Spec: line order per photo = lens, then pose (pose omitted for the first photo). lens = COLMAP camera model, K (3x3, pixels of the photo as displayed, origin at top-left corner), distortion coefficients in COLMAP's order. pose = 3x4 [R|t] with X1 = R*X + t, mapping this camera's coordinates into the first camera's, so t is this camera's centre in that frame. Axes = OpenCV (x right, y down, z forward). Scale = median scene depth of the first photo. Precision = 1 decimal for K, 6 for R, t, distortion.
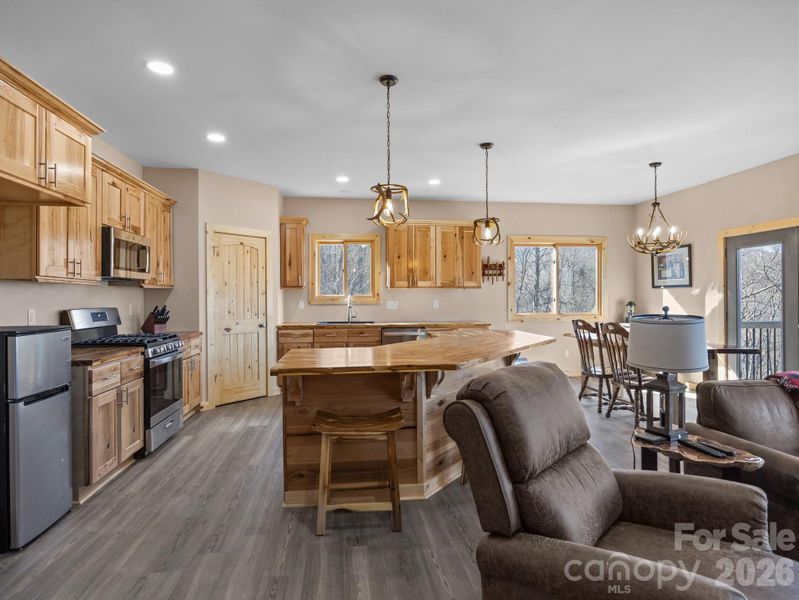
lens RADIAL K [[450.0, 0, 399.5], [0, 450.0, 300.0], [0, 0, 1]] dist [-0.001342, -0.000057]
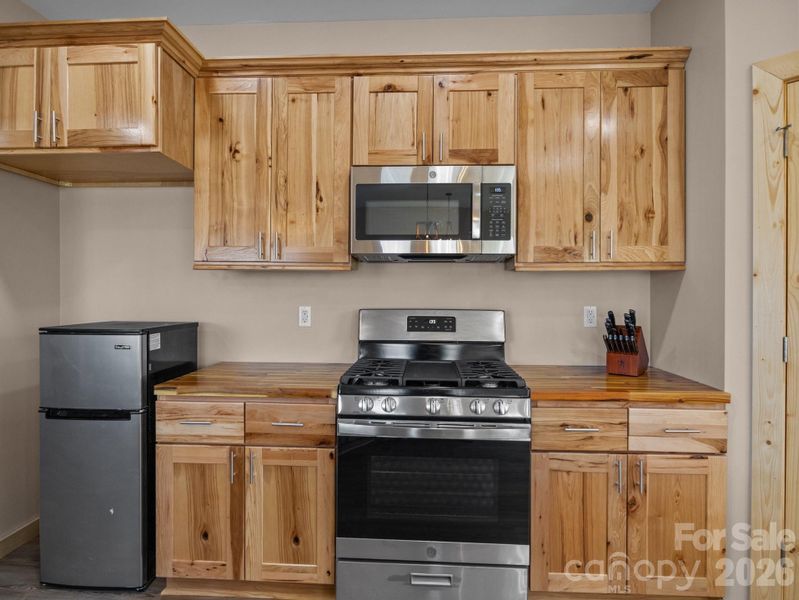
lens RADIAL K [[453.7, 0, 399.9], [0, 453.7, 293.1], [0, 0, 1]] dist [-0.007005, -0.000435]
pose [[-0.181335, 0.004561, -0.983411, -0.059741], [-0.011411, 0.999912, 0.006741, -0.004976], [0.983355, 0.012444, -0.181267, 0.817521]]
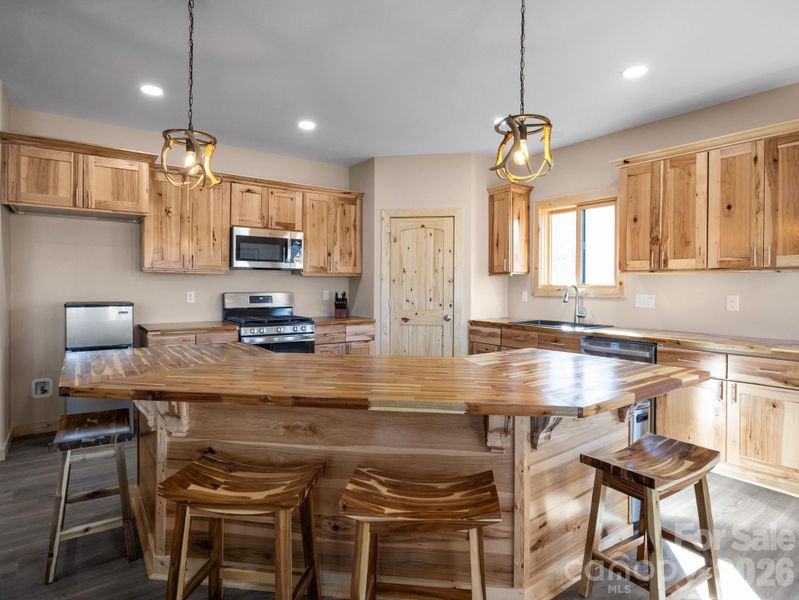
lens RADIAL K [[453.7, 0, 399.9], [0, 453.7, 293.1], [0, 0, 1]] dist [-0.007005, -0.000435]
pose [[0.474584, 0.023863, -0.879887, 0.474150], [-0.015990, 0.999701, 0.018488, -0.007370], [0.880065, 0.005296, 0.474824, 0.569062]]
